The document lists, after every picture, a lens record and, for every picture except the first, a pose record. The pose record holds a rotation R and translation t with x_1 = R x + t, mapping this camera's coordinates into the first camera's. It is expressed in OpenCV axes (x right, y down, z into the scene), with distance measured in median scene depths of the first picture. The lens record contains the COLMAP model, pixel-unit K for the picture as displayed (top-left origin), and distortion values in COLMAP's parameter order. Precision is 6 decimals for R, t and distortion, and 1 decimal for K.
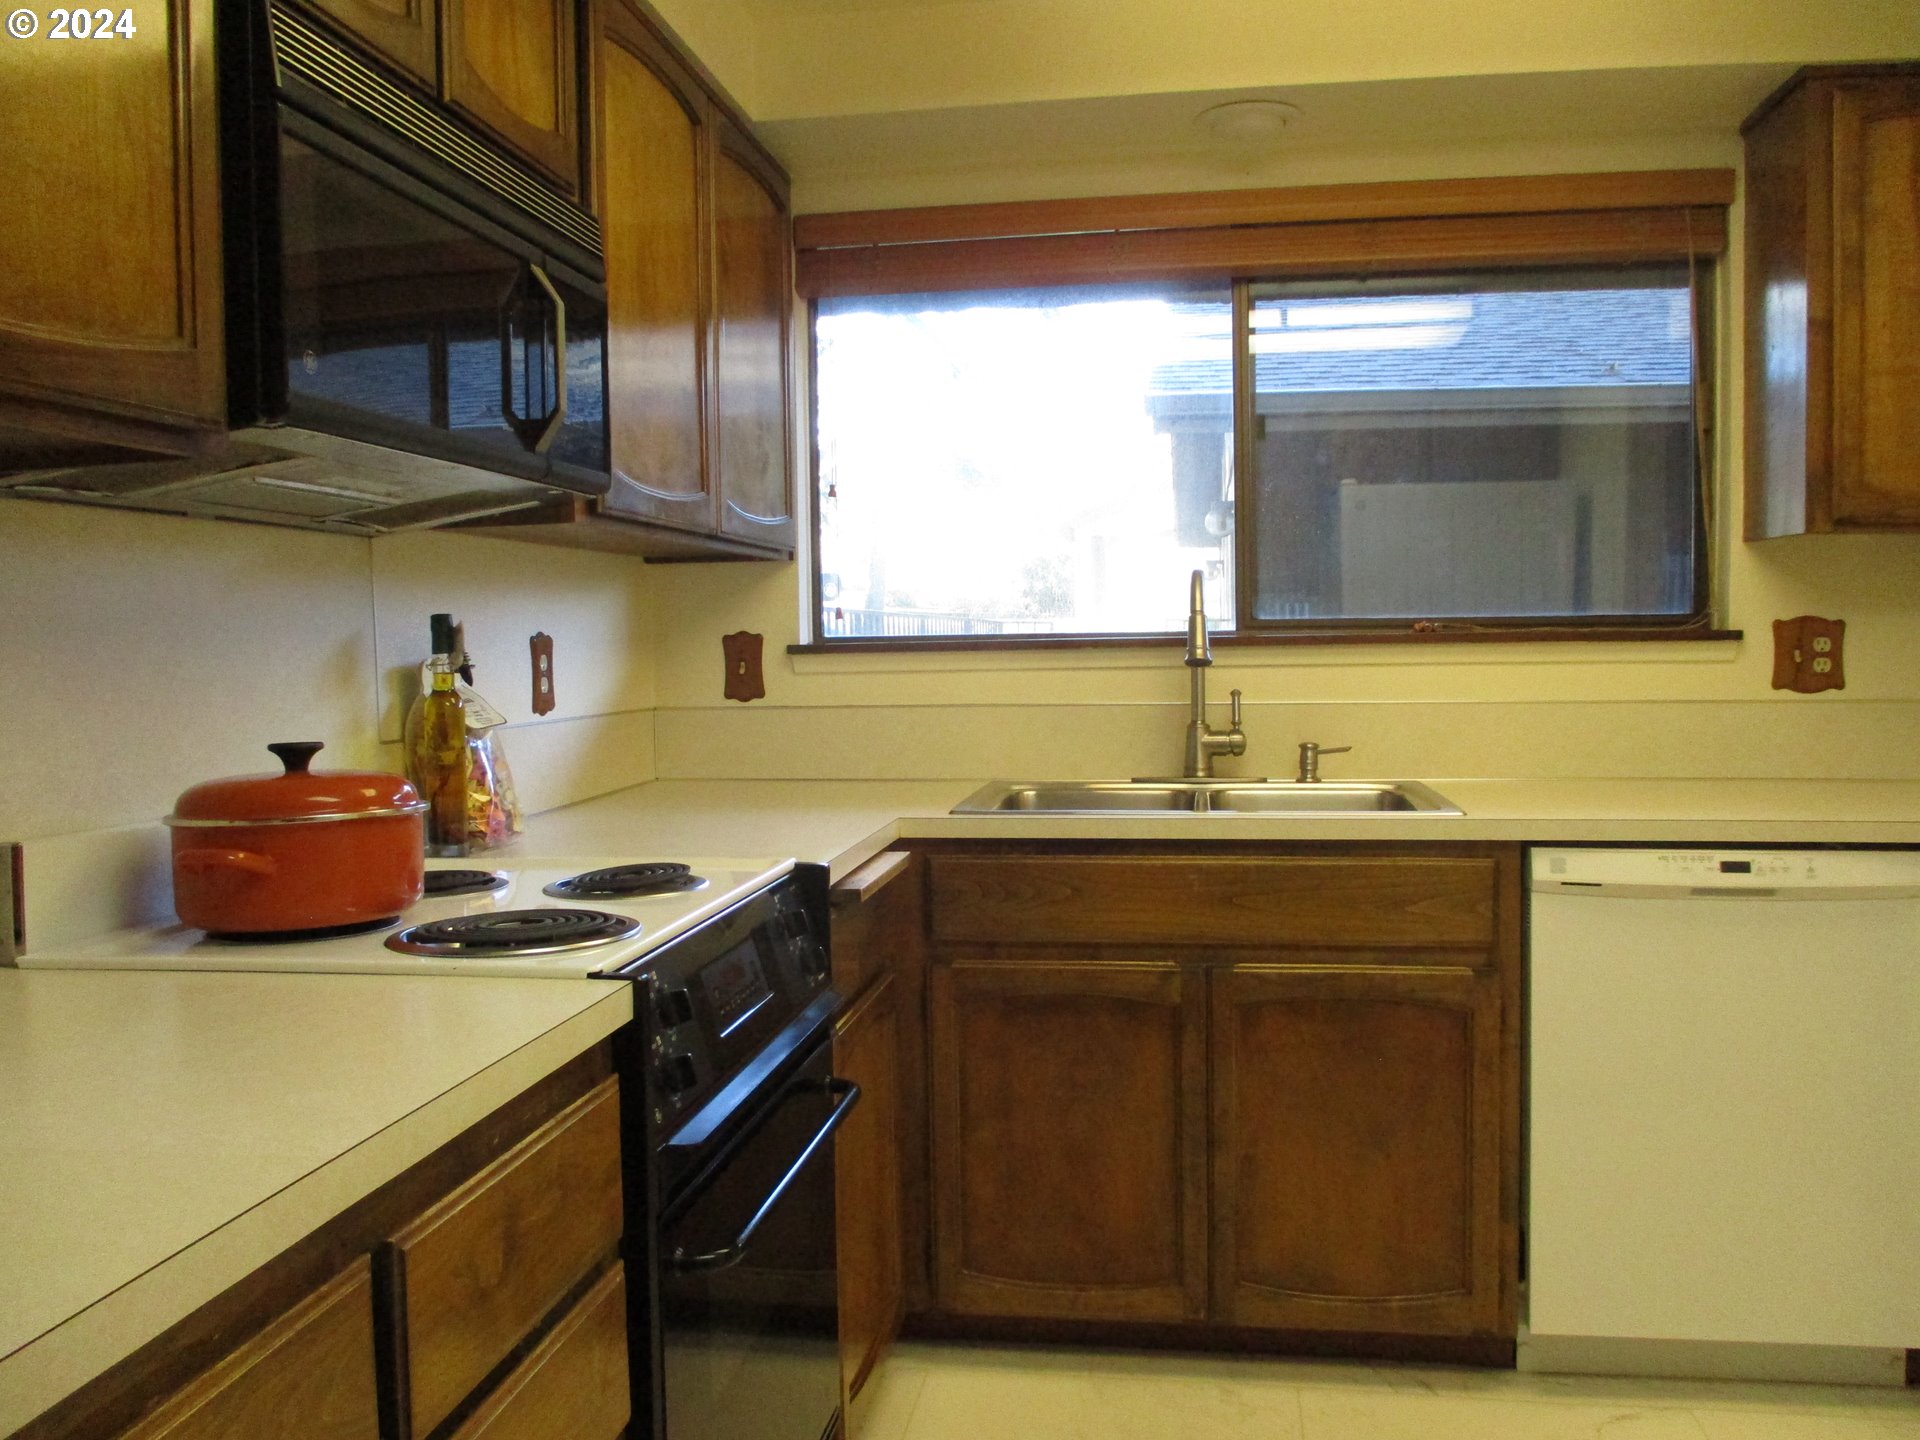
lens RADIAL K [[1577.9, 0, 962.5], [0, 1577.9, 723.4], [0, 0, 1]] dist [-0.052862, 0.018843]
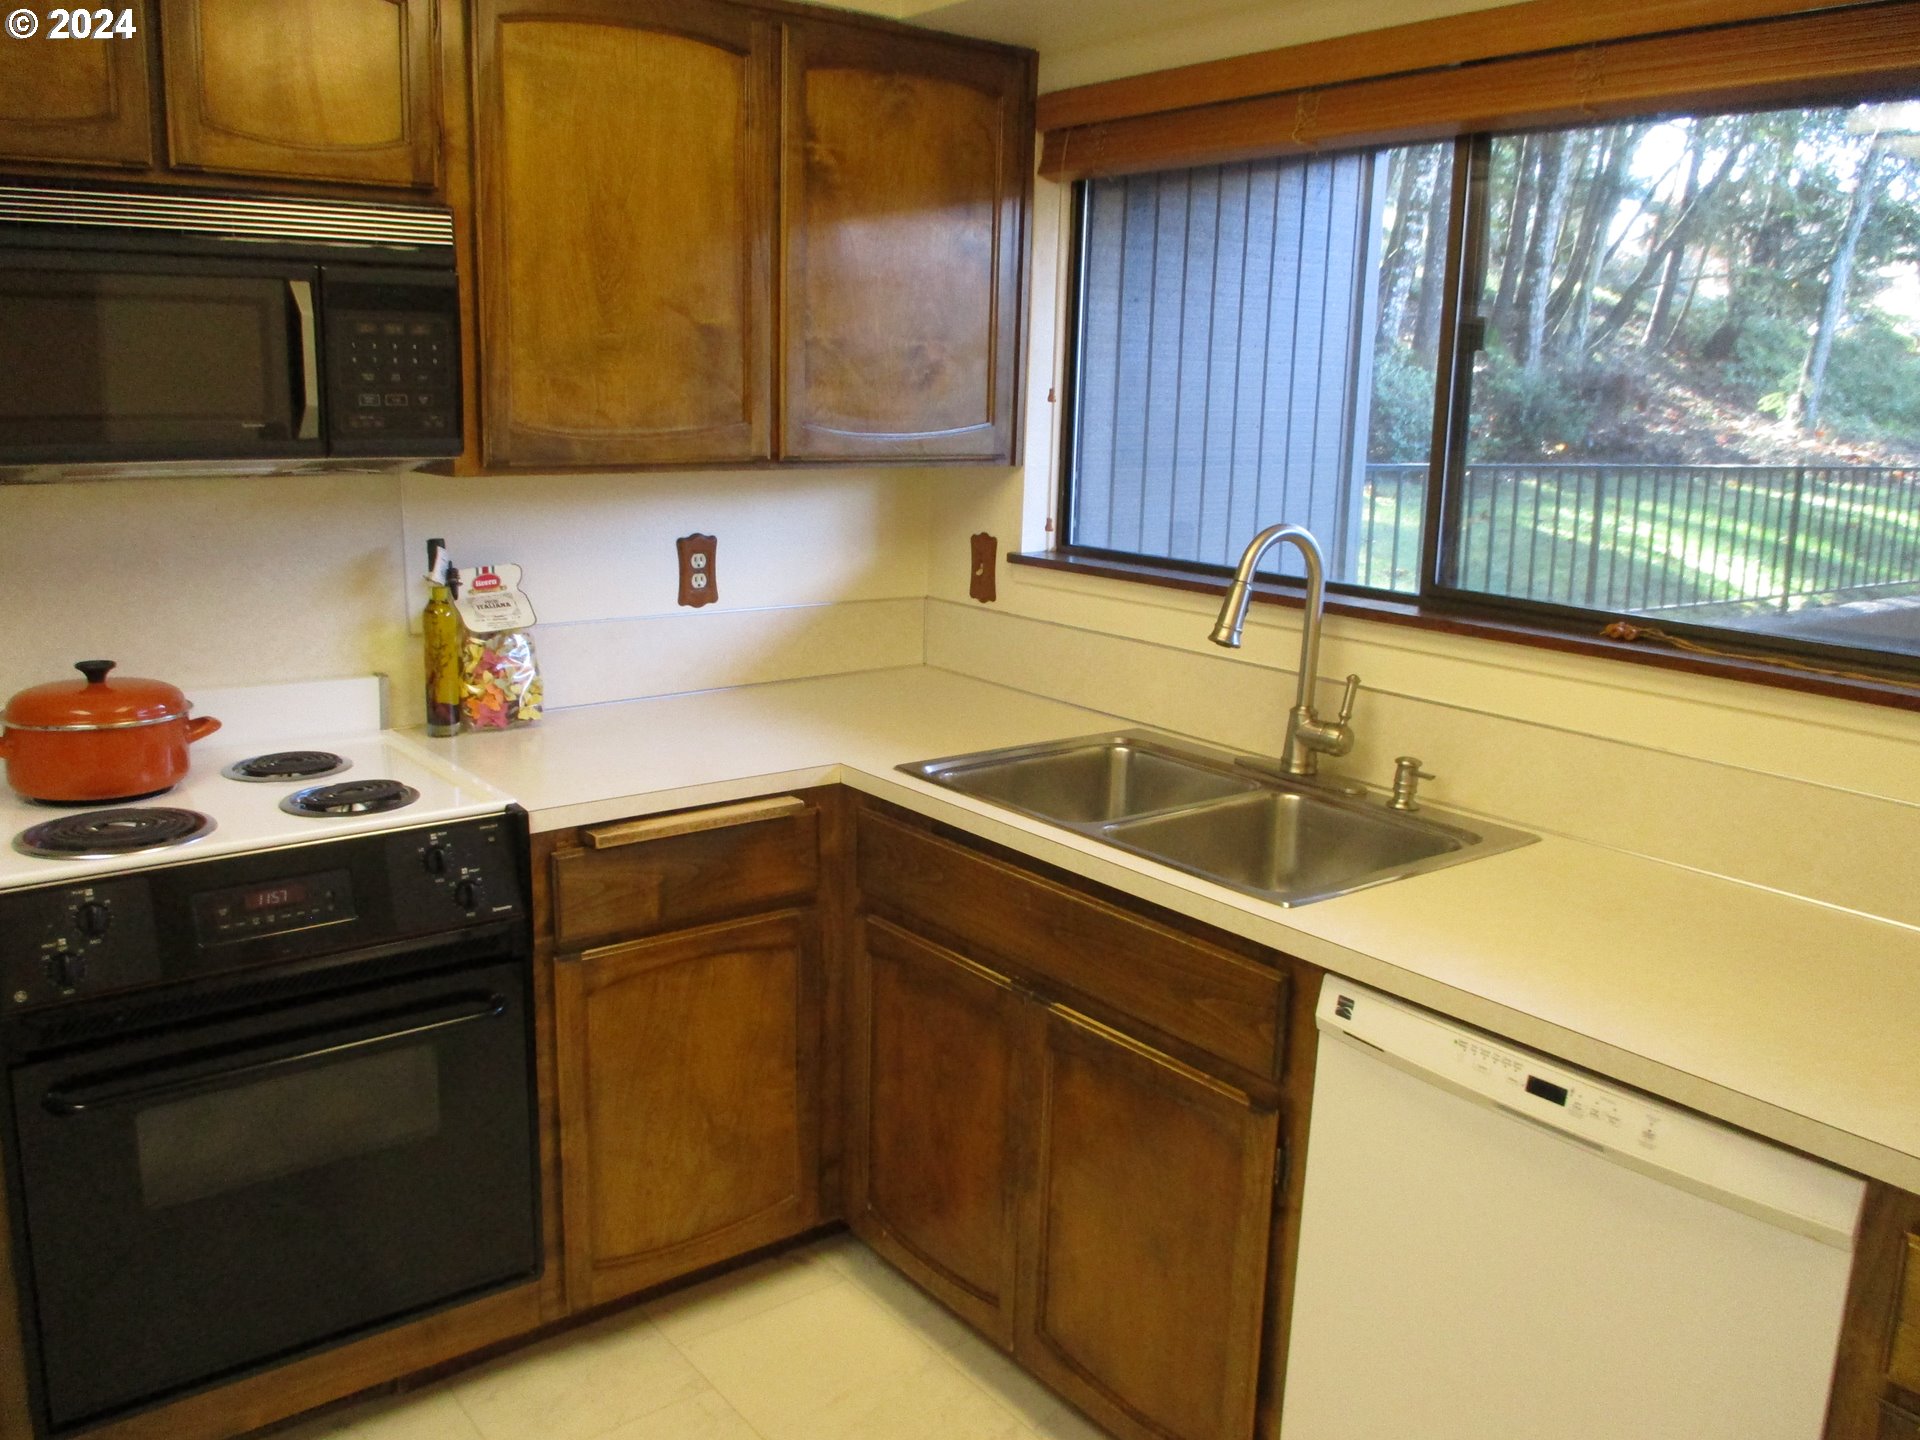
lens RADIAL K [[1577.9, 0, 964.0], [0, 1577.9, 714.4], [0, 0, 1]] dist [-0.052862, 0.018843]
pose [[0.732585, 0.175464, -0.657671, 0.672690], [-0.075163, 0.981148, 0.178042, -0.155849], [0.676513, -0.080998, 0.731963, 0.322979]]
